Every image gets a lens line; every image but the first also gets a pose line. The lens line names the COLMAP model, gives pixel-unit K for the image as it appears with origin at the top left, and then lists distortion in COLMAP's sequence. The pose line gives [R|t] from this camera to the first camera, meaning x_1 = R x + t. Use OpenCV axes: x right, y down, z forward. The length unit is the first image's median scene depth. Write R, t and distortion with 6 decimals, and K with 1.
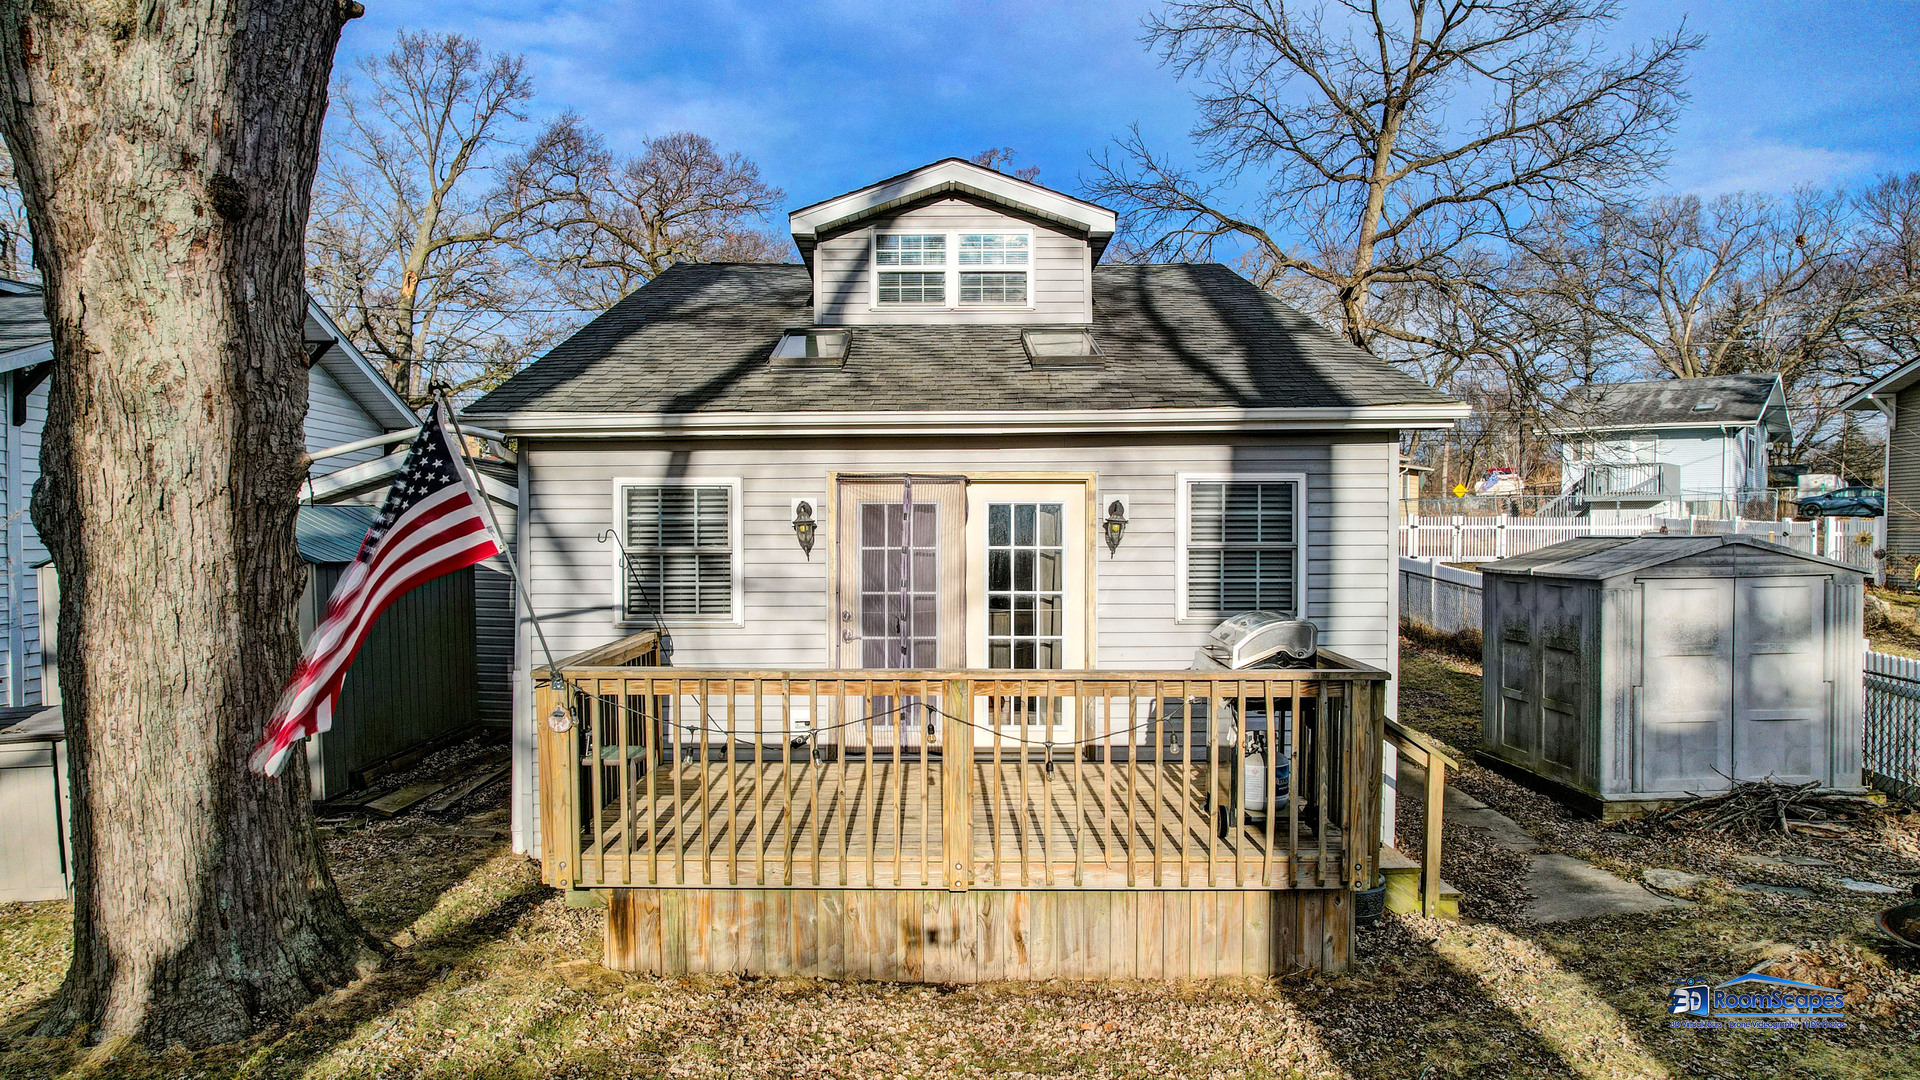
lens RADIAL K [[1211.9, 0, 960.0], [0, 1211.9, 572.0], [0, 0, 1]] dist [-0.031547, 0.001946]
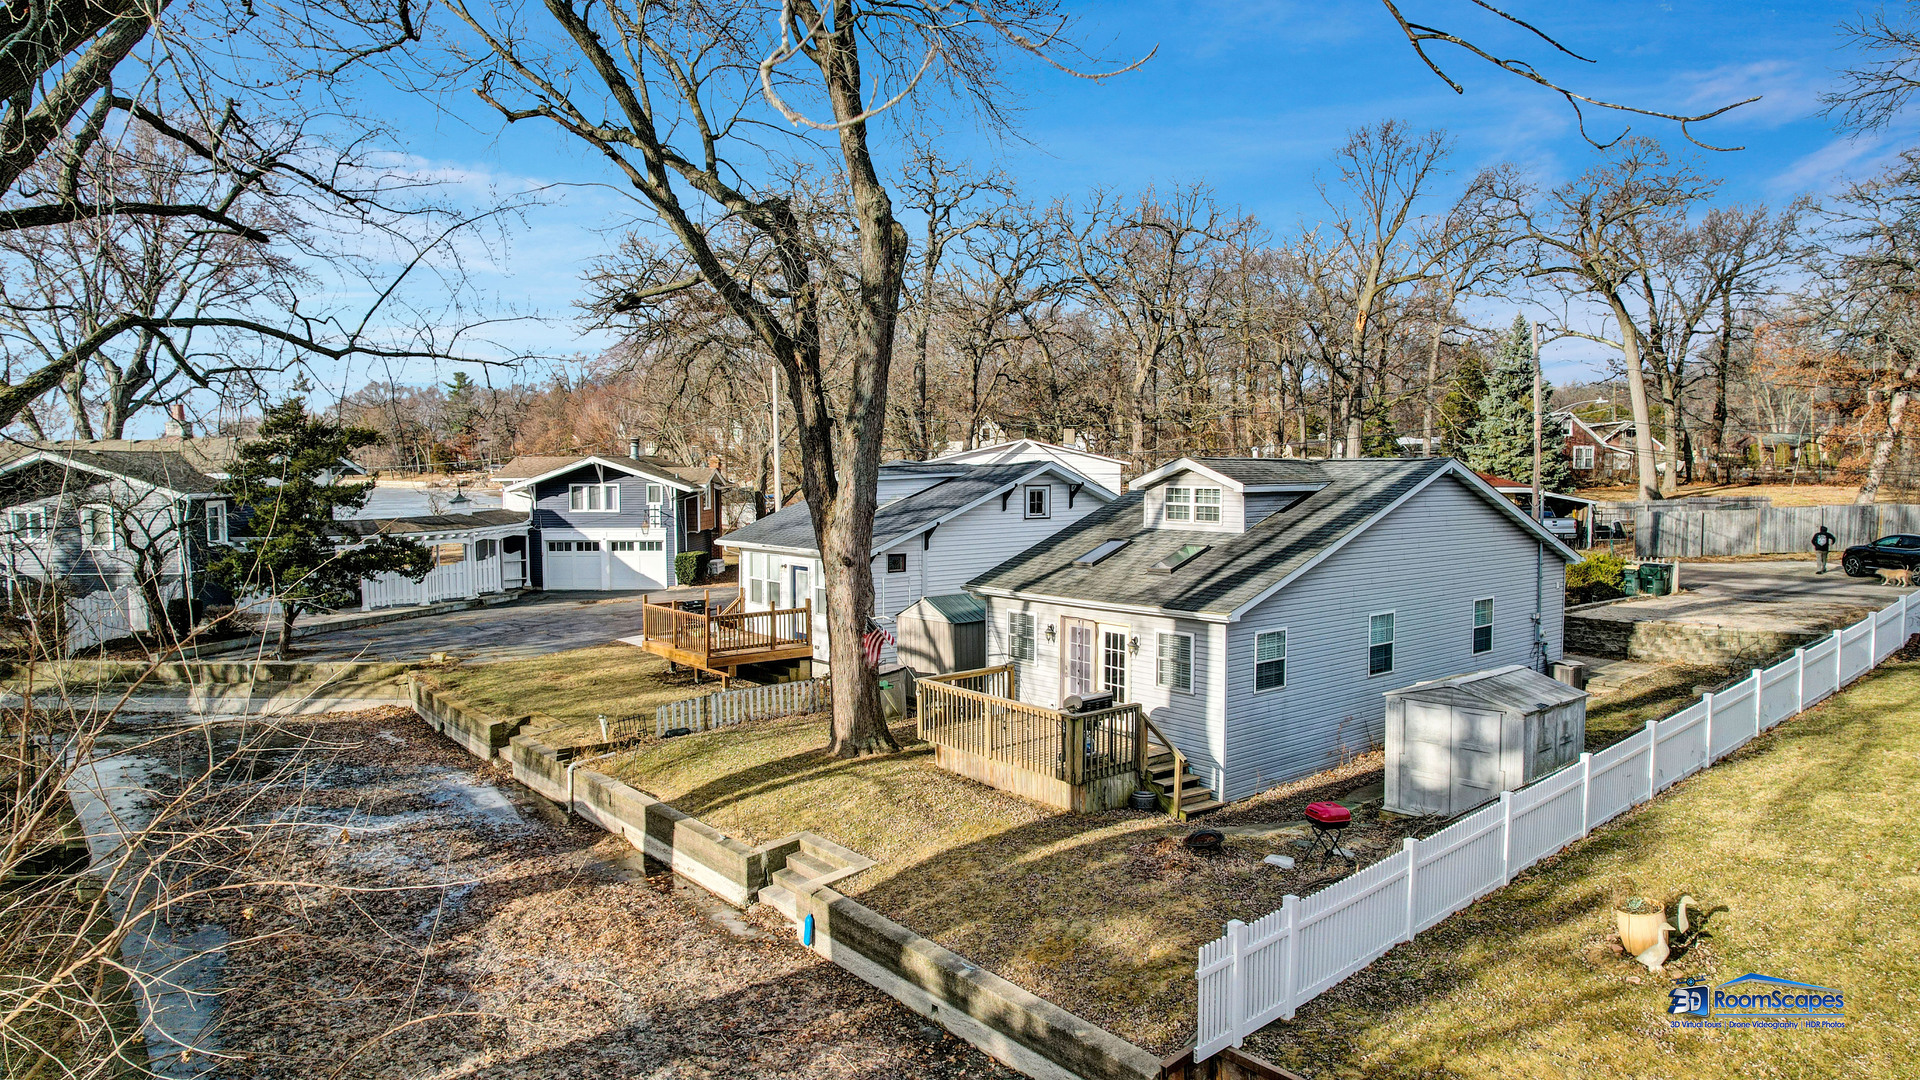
lens RADIAL K [[1218.2, 0, 971.3], [0, 1218.2, 540.1], [0, 0, 1]] dist [-0.047299, 0.034197]
pose [[0.629594, 0.049014, -0.775376, 1.613880], [-0.021483, 0.998725, 0.045689, -0.317790], [0.776627, -0.012108, 0.629844, -0.741145]]
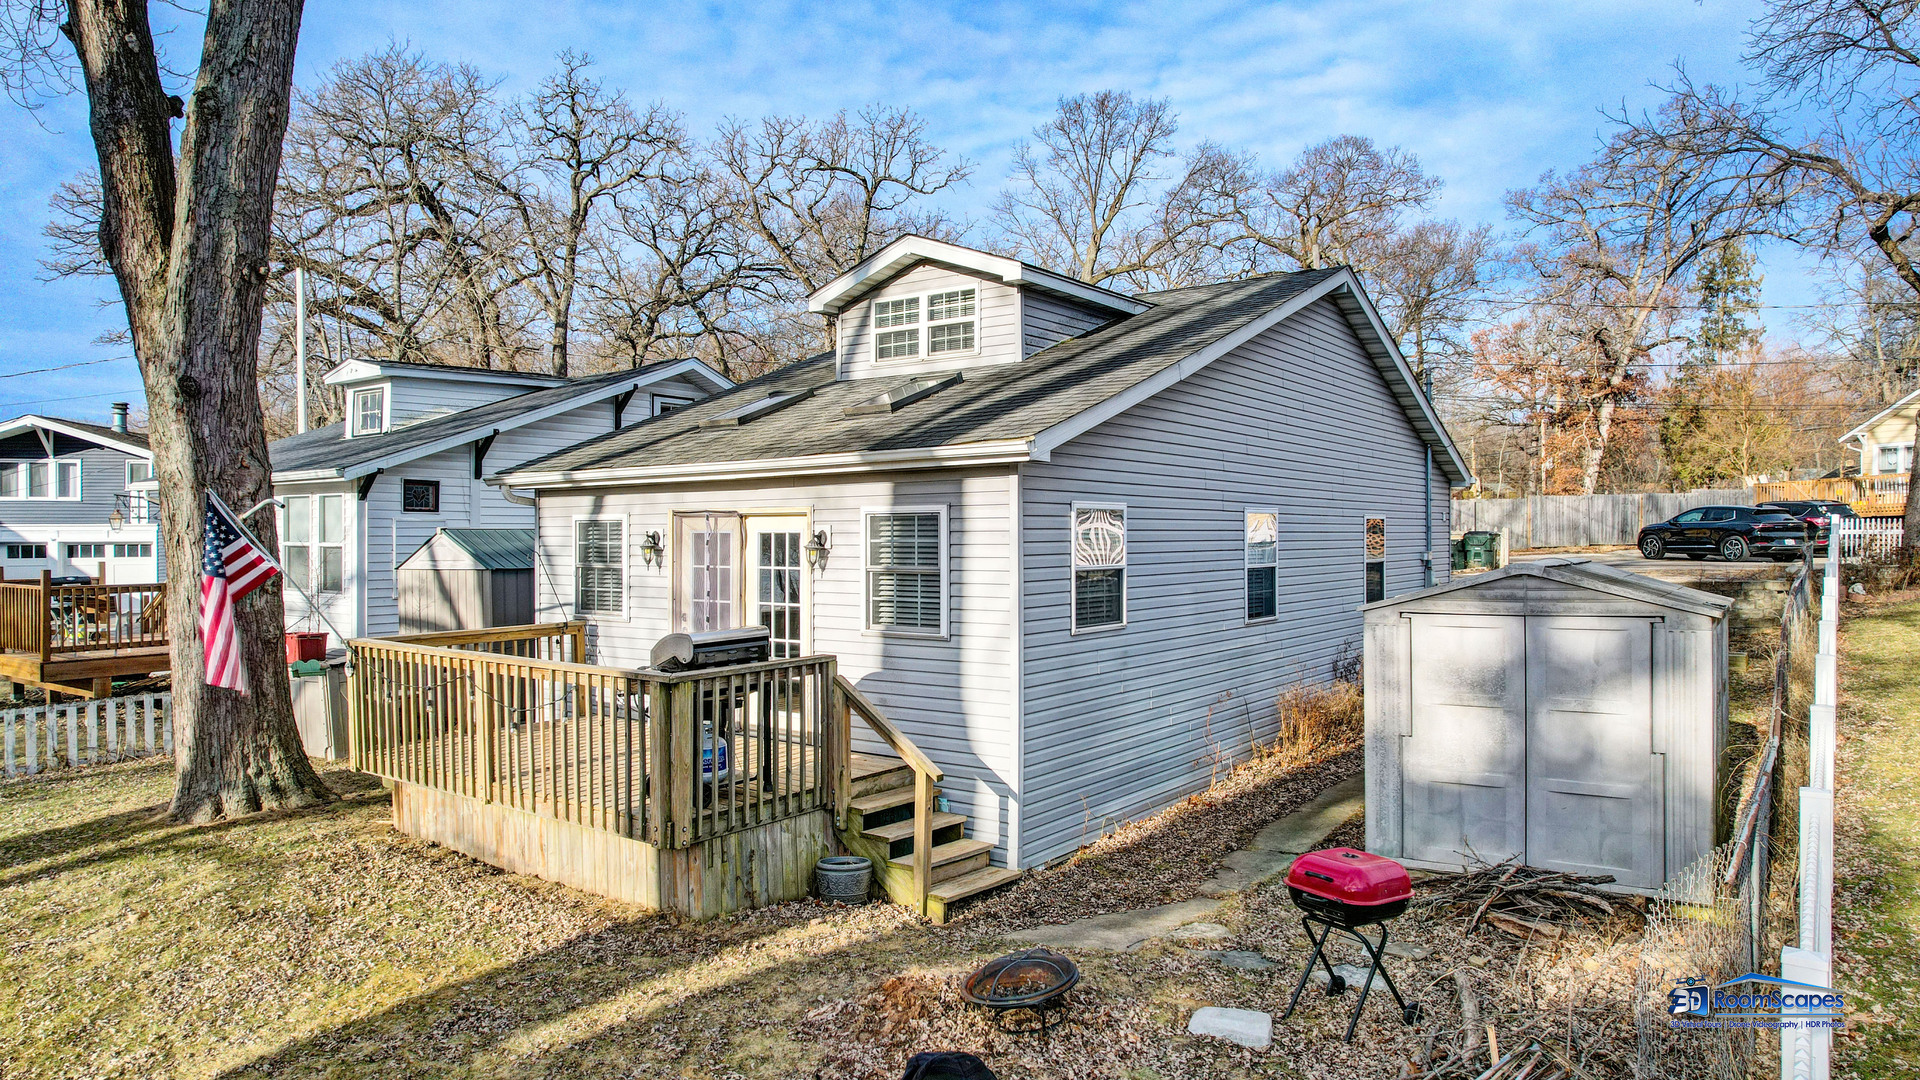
lens RADIAL K [[1218.2, 0, 971.3], [0, 1218.2, 540.1], [0, 0, 1]] dist [-0.047299, 0.034197]
pose [[0.804034, 0.002989, -0.594576, 0.836222], [-0.017262, 0.999683, -0.018317, -0.025563], [0.594333, 0.024991, 0.803831, 0.101210]]
